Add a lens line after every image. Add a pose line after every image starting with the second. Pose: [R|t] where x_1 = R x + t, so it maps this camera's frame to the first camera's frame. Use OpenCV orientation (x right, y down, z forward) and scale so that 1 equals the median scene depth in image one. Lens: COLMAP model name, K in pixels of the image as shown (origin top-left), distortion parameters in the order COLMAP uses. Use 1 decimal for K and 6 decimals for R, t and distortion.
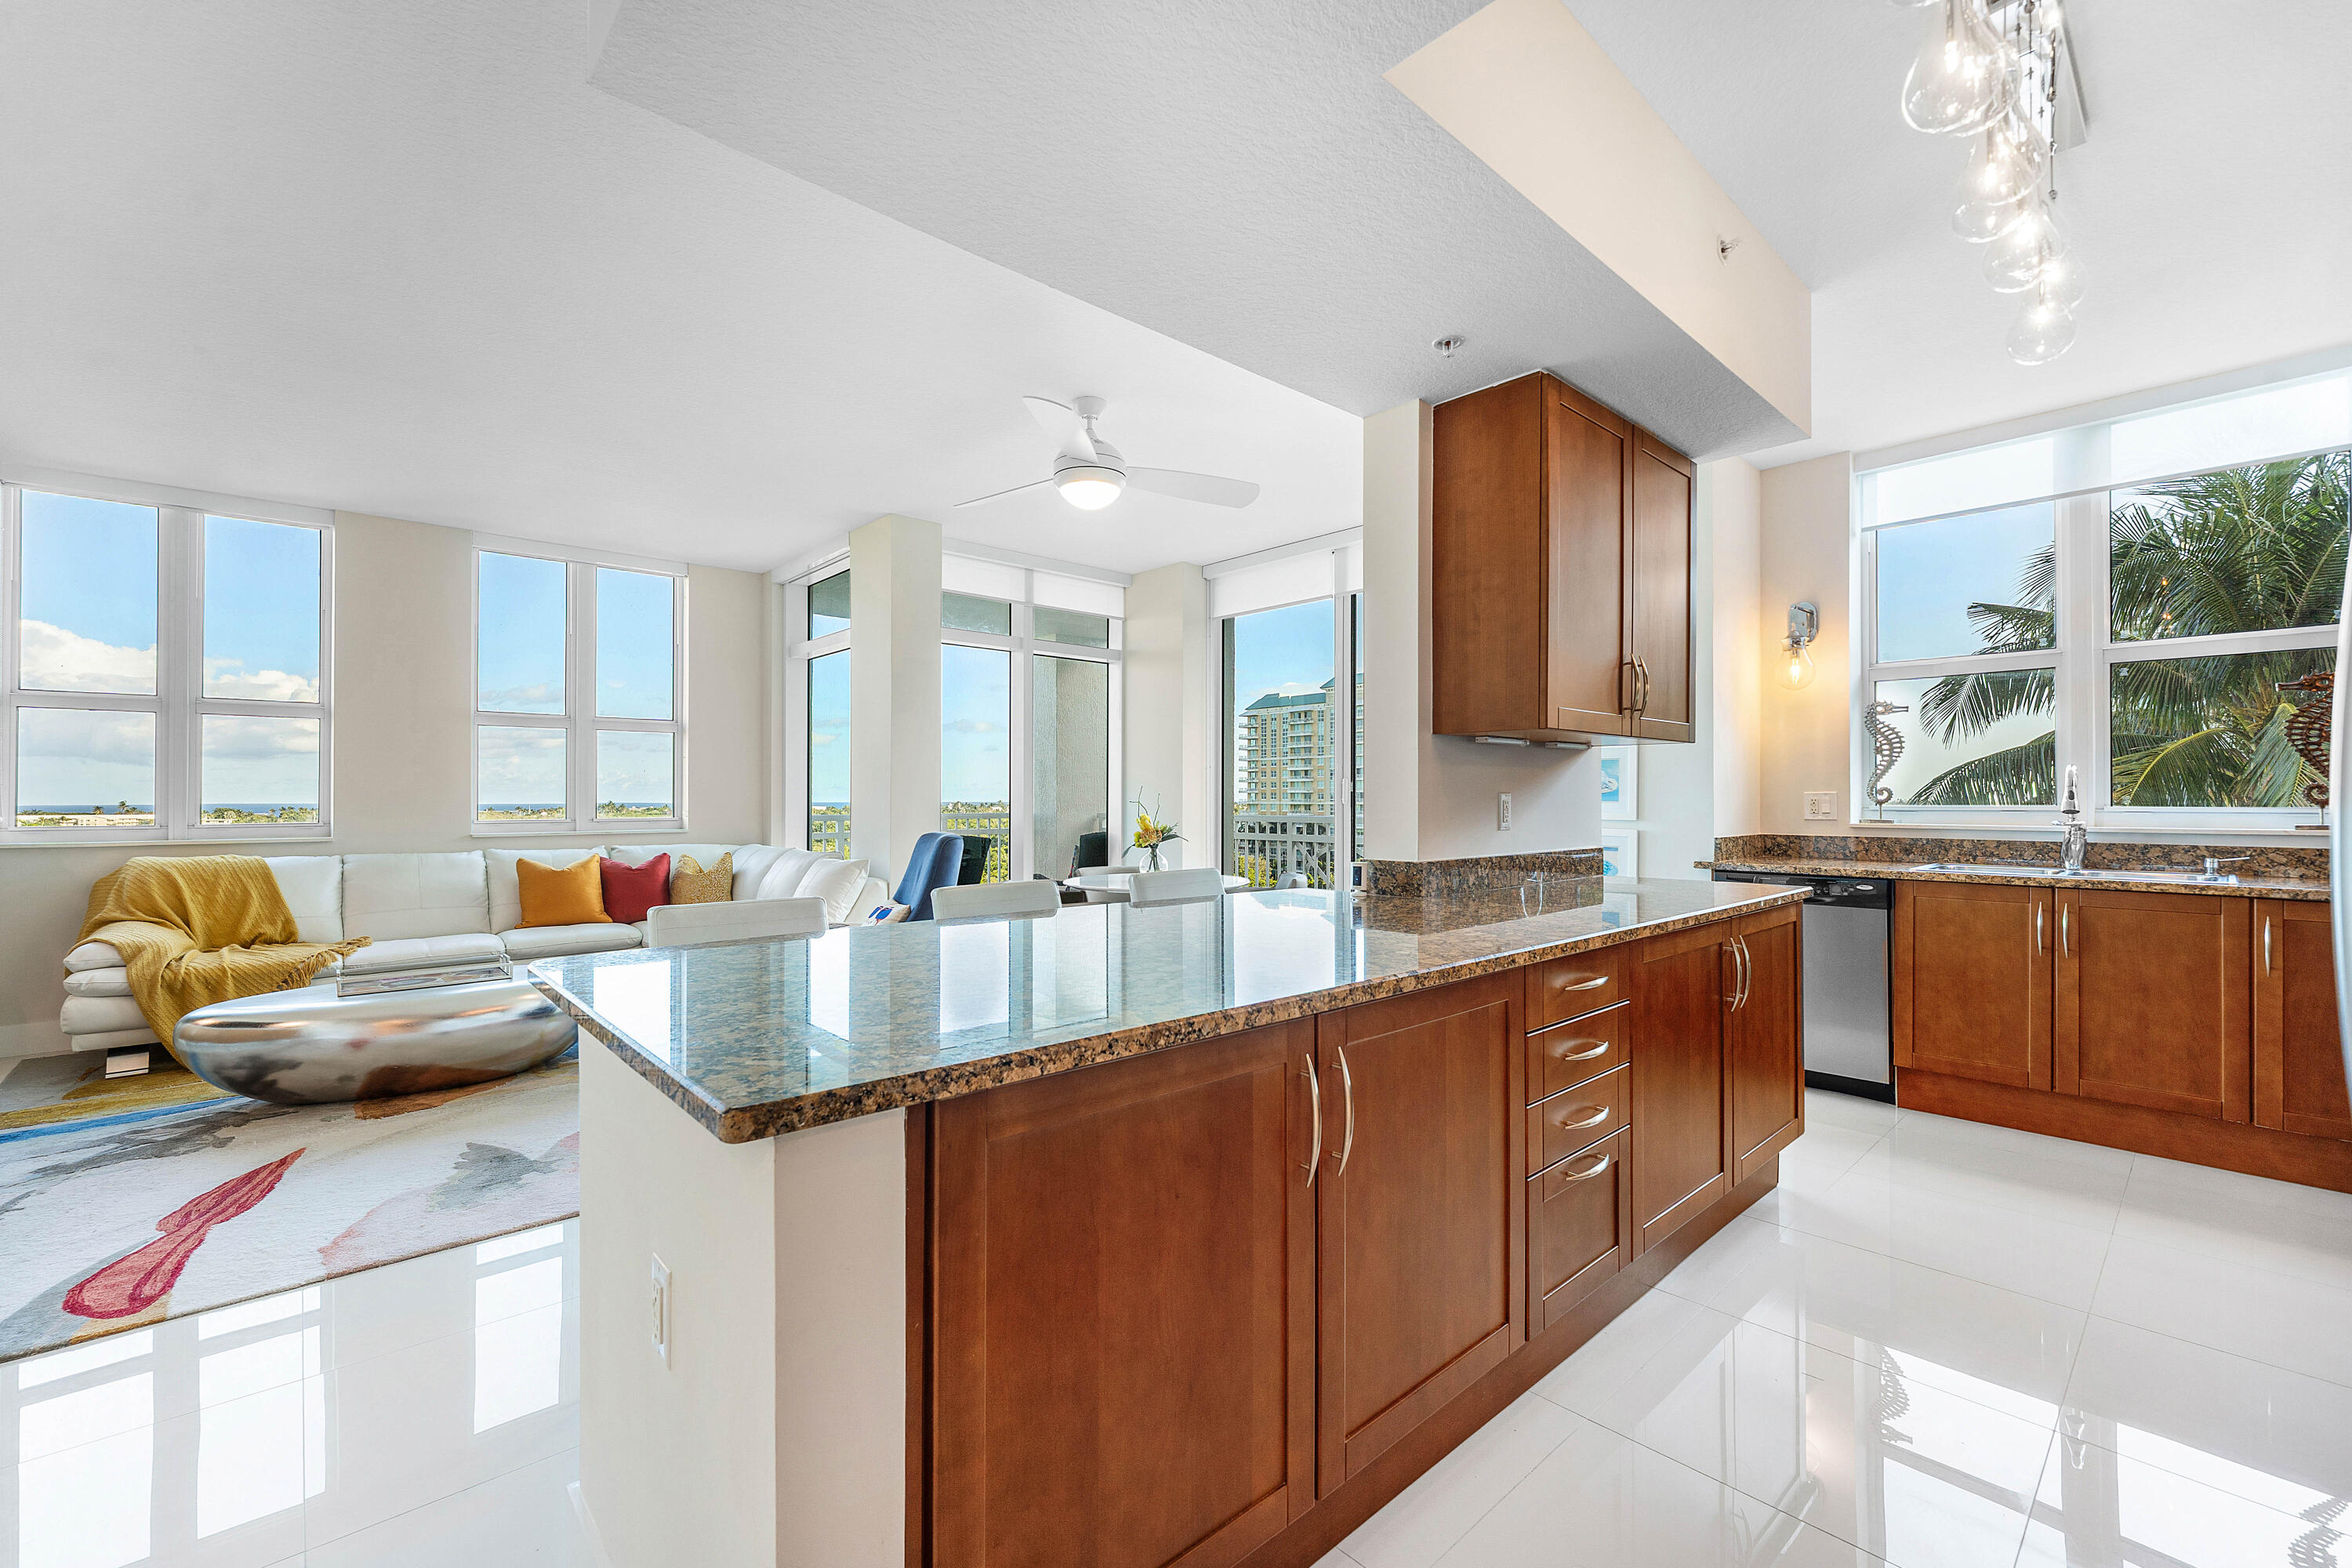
lens RADIAL K [[977.1, 0, 1173.8], [0, 977.1, 791.7], [0, 0, 1]] dist [-0.001679, -0.000034]
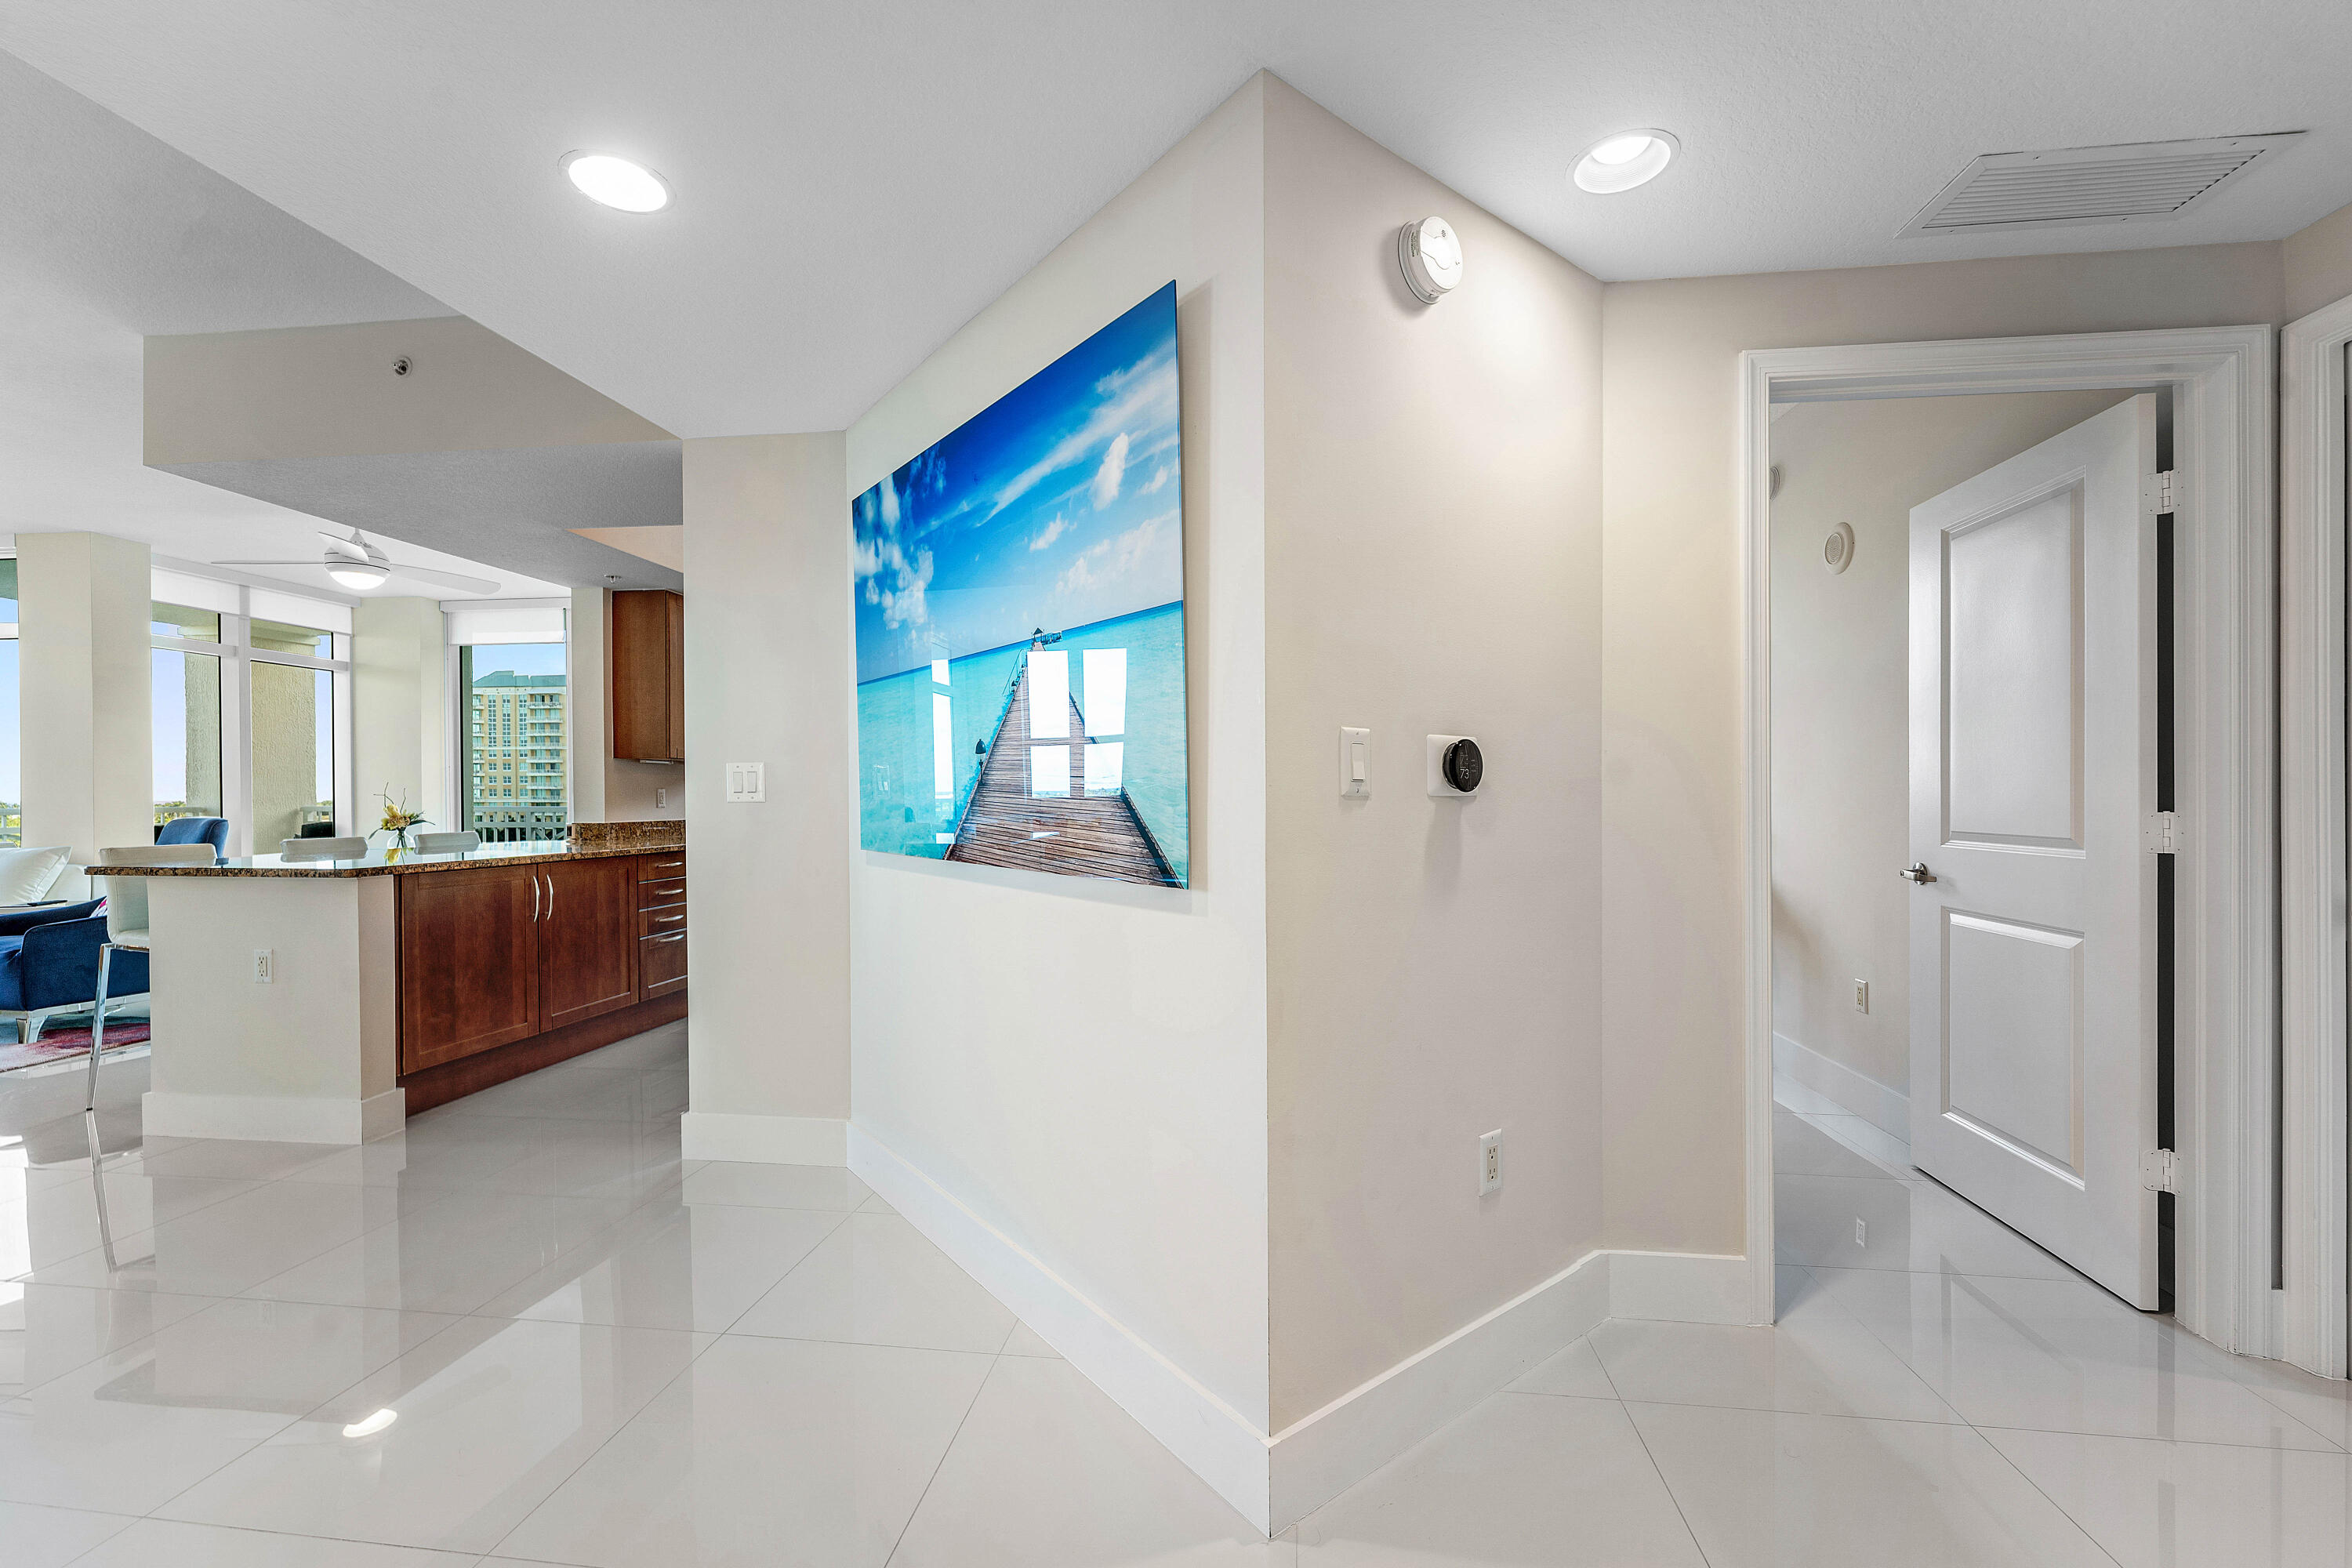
lens RADIAL K [[980.3, 0, 1172.2], [0, 980.3, 806.2], [0, 0, 1]] dist [0.012883, -0.000233]
pose [[0.767883, -0.010042, 0.640512, -0.097958], [-0.001638, 0.999843, 0.017640, 0.001339], [-0.640589, -0.014594, 0.767746, -0.857820]]
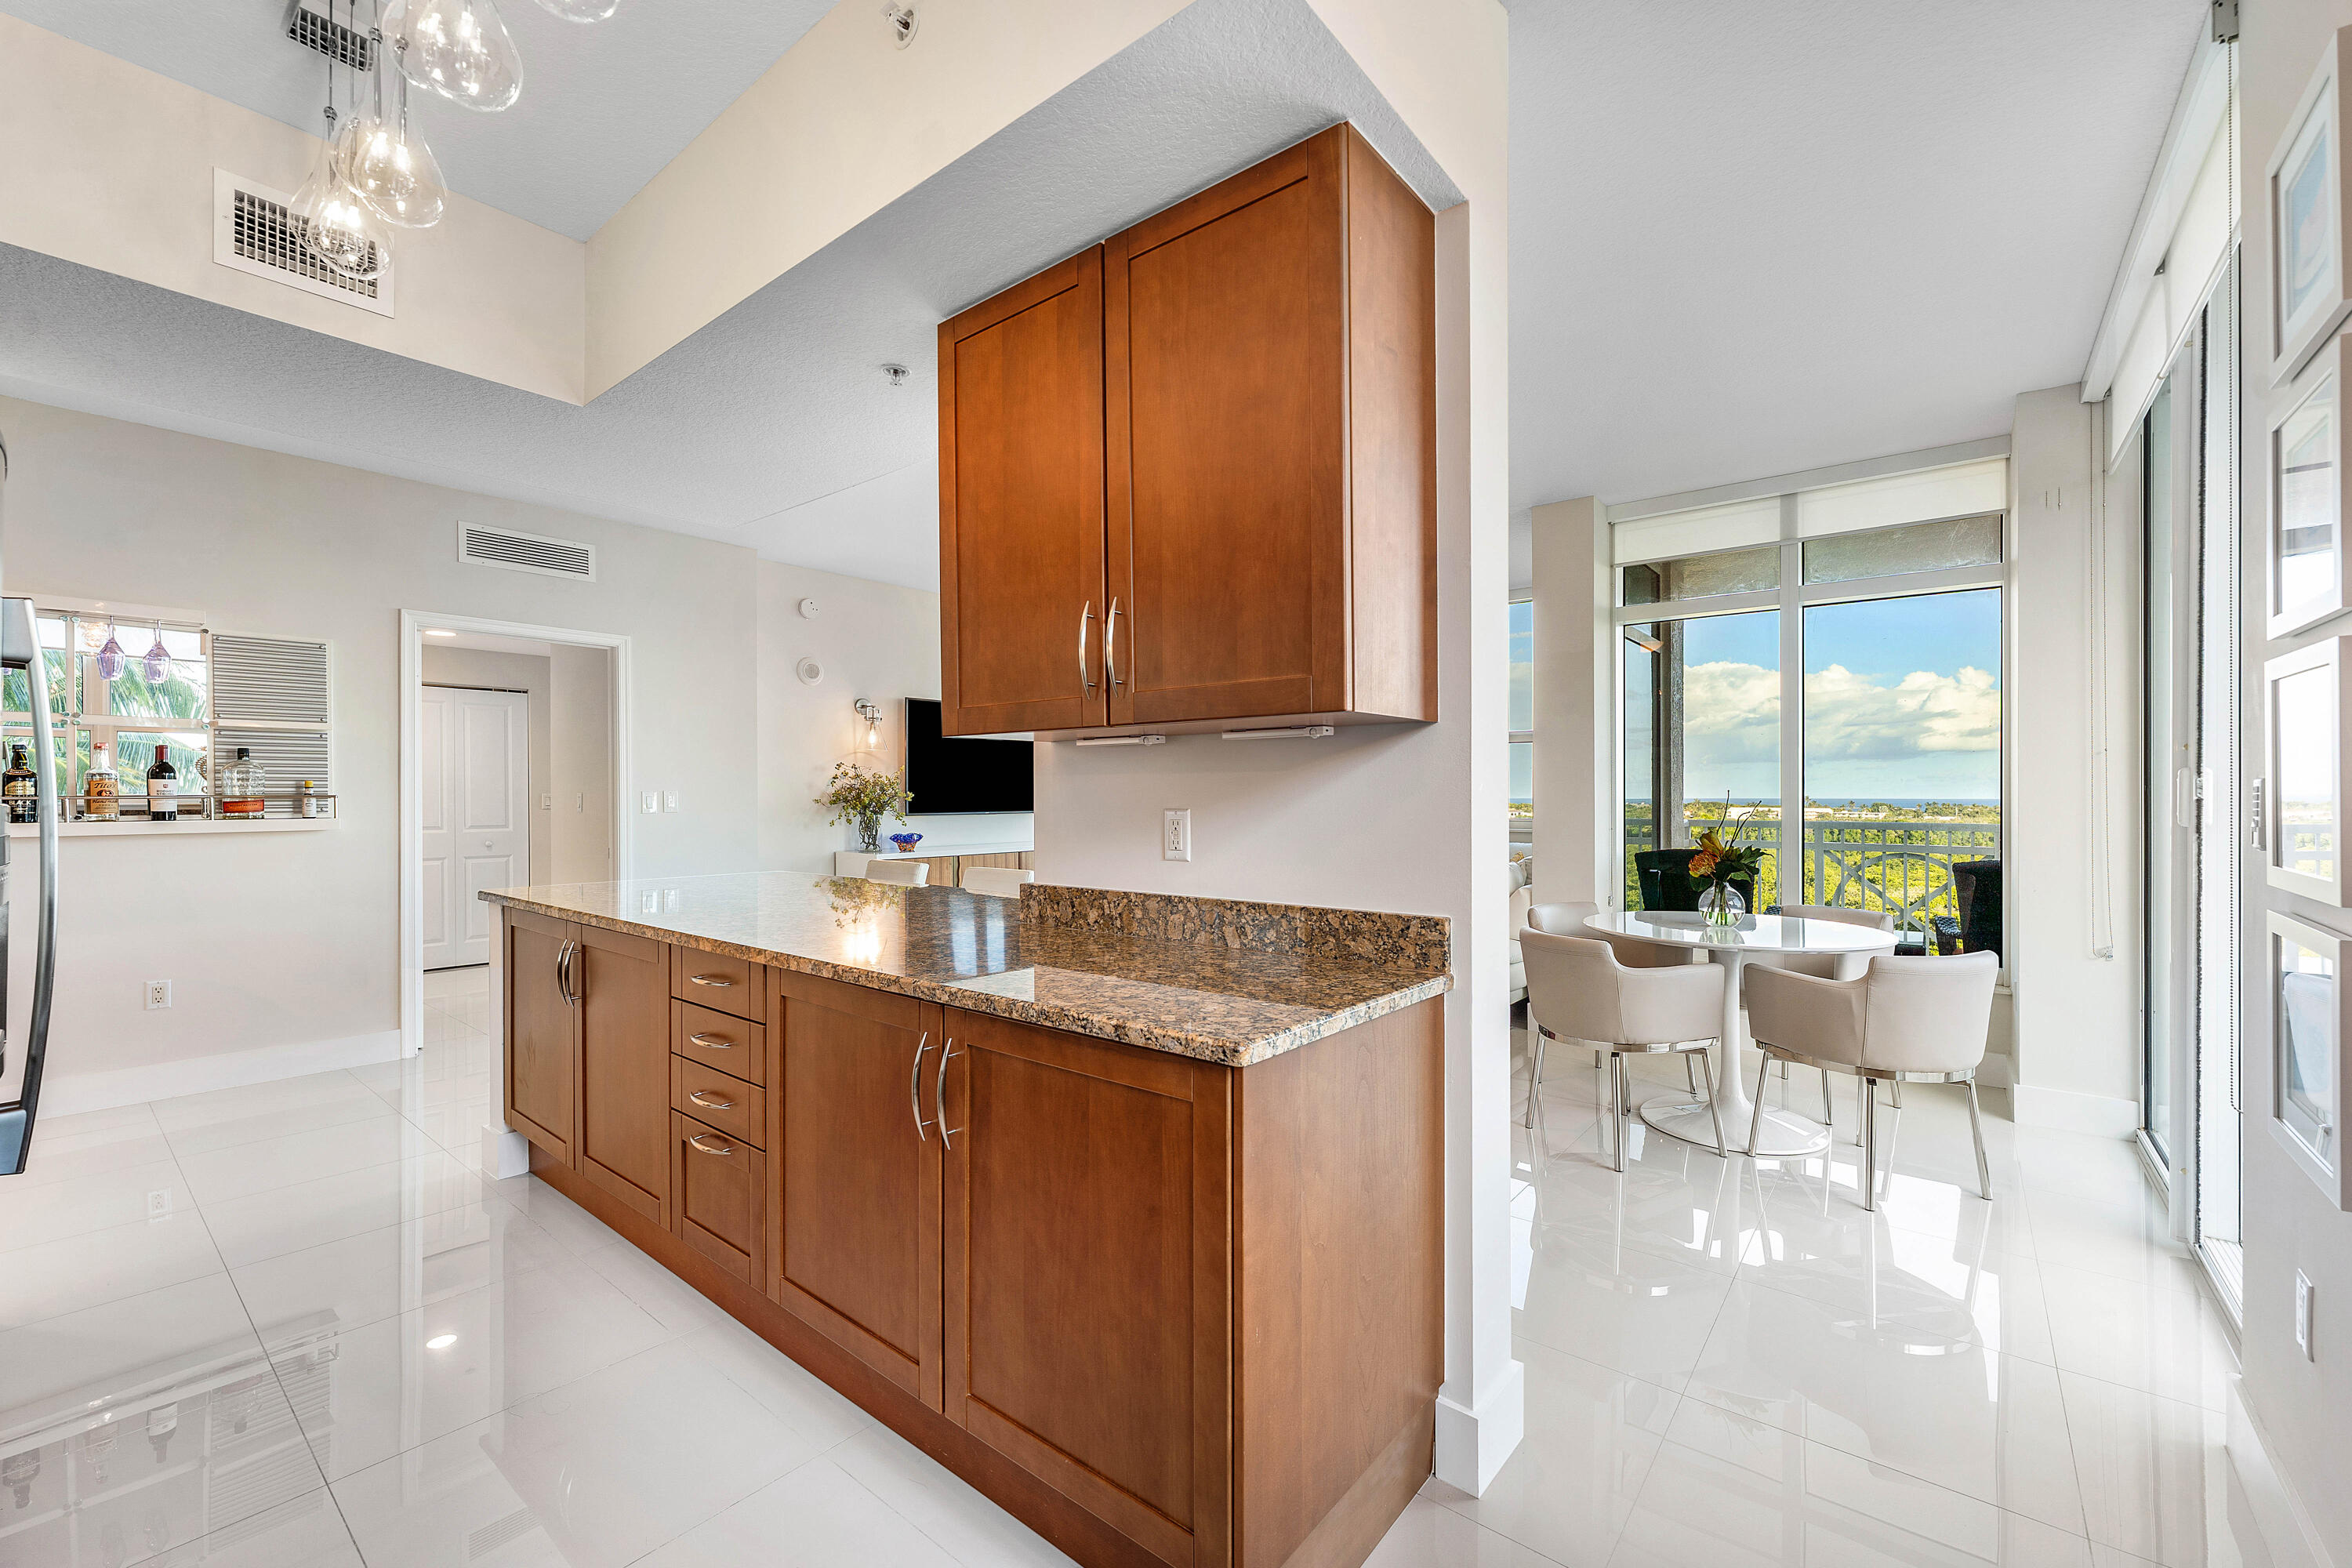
lens RADIAL K [[964.8, 0, 1165.1], [0, 964.8, 794.1], [0, 0, 1]] dist [0.000275, -0.000131]
pose [[0.130762, 0.000515, -0.991414, 0.794601], [0.007269, 0.999972, 0.001478, -0.008195], [0.991387, -0.007400, 0.130755, 0.688268]]
